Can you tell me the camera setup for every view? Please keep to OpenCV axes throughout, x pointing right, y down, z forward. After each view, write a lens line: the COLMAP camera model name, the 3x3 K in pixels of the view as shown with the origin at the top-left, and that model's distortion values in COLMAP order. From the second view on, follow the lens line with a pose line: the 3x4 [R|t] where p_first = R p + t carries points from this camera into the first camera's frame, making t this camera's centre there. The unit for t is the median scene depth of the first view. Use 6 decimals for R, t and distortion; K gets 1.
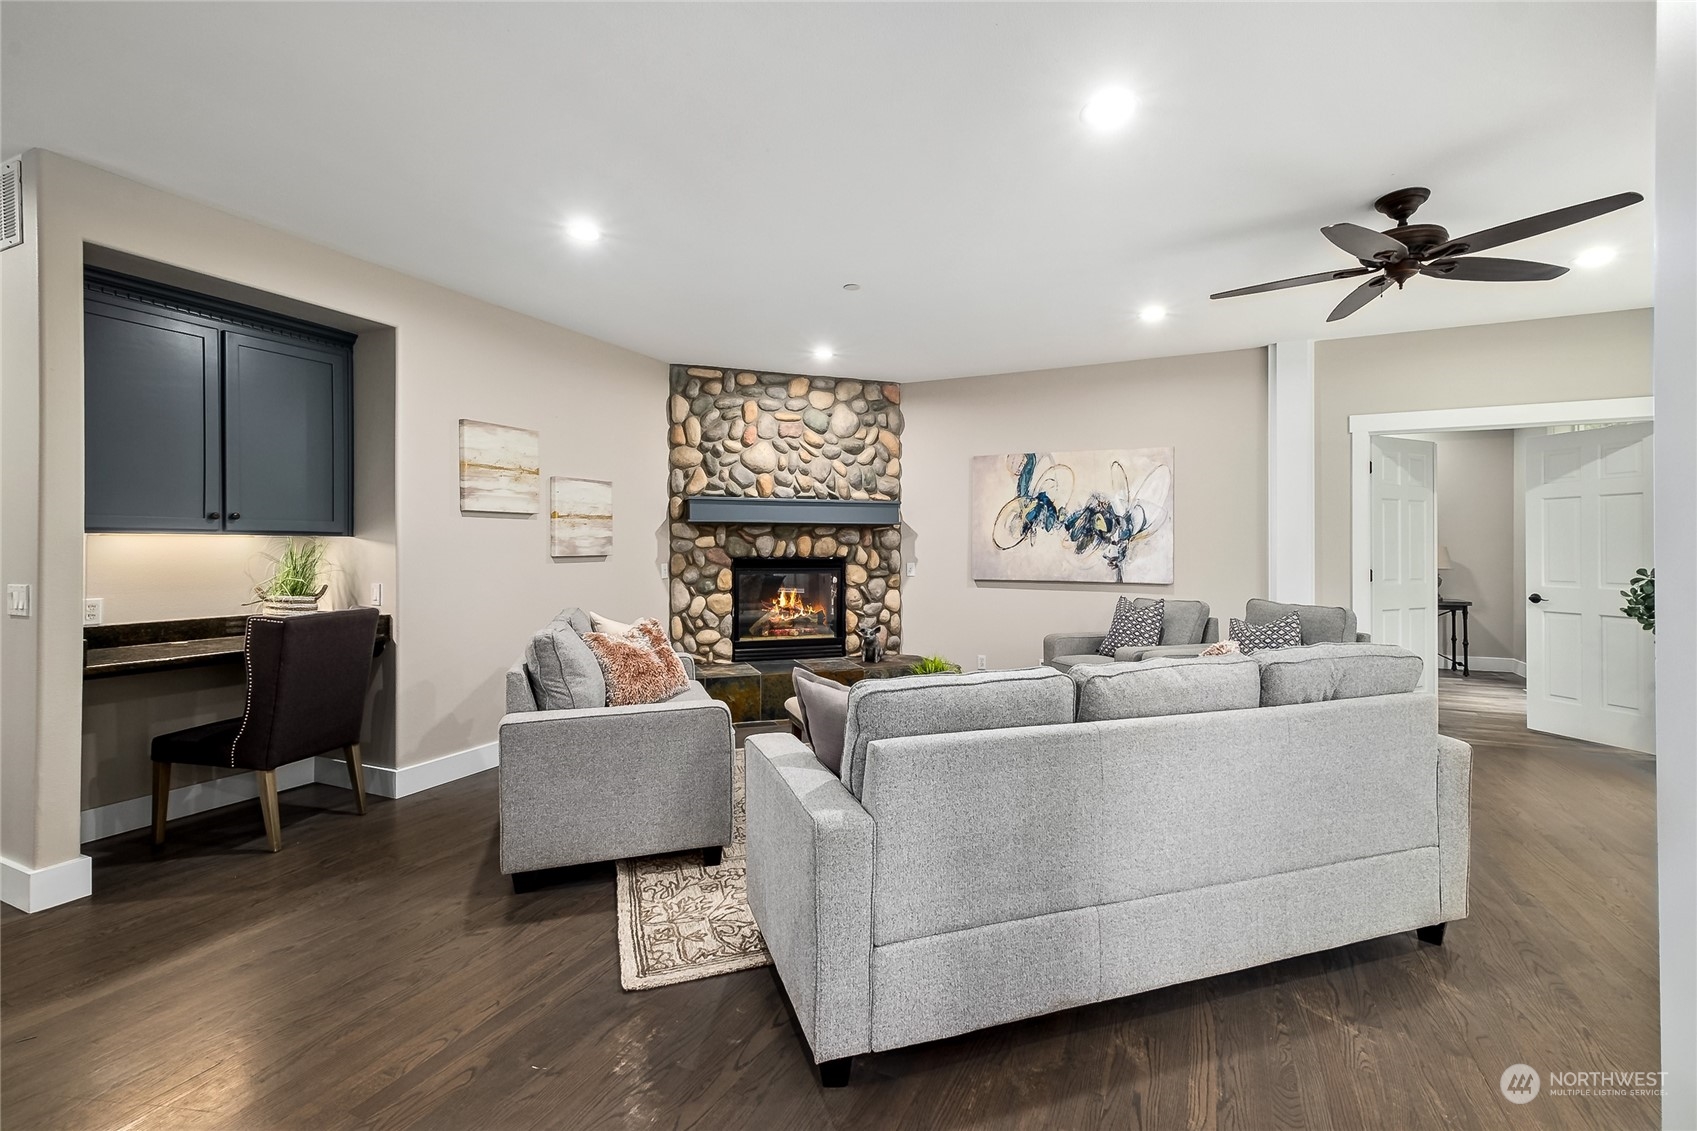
lens RADIAL K [[742.0, 0, 839.7], [0, 742.0, 547.9], [0, 0, 1]] dist [0.007593, 0.000278]
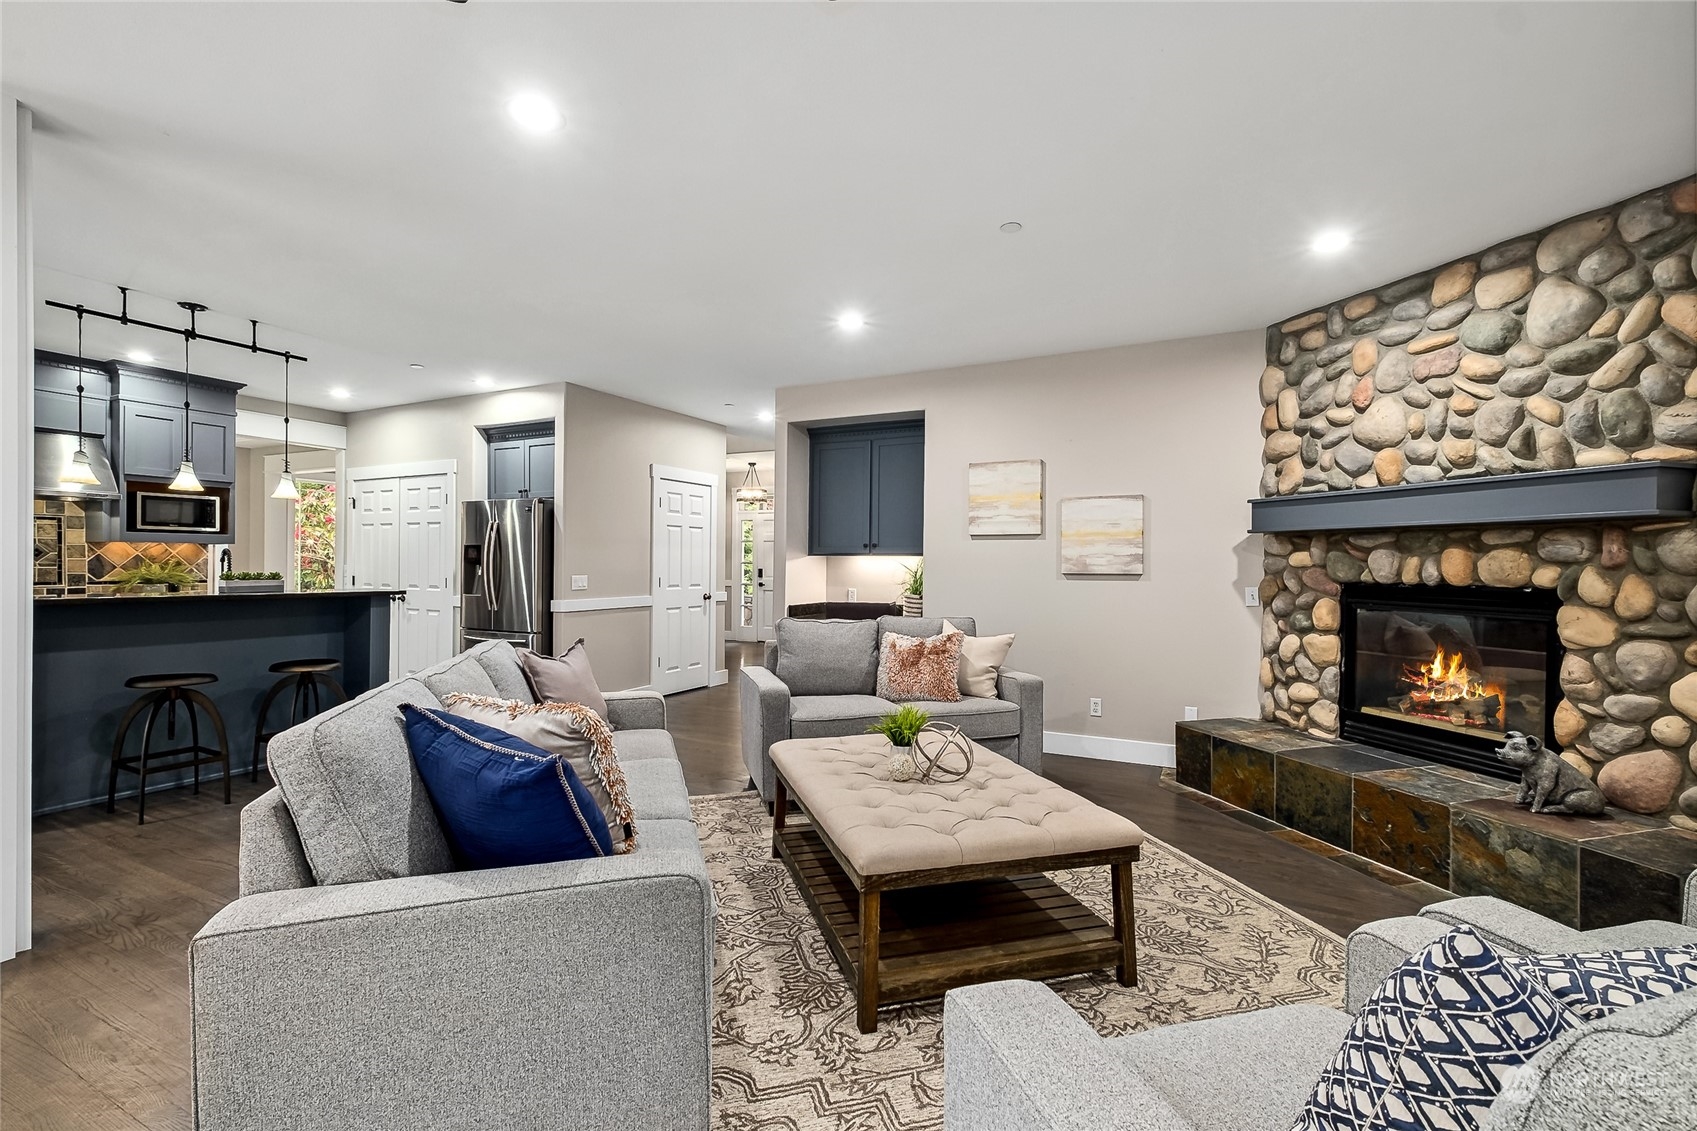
lens RADIAL K [[742.0, 0, 848.7], [0, 742.0, 567.2], [0, 0, 1]] dist [0.007593, 0.000278]
pose [[-0.030900, 0.004169, -0.999514, 0.544339], [-0.010784, 0.999932, 0.004504, 0.000940], [0.999464, 0.010918, -0.030853, 0.581651]]
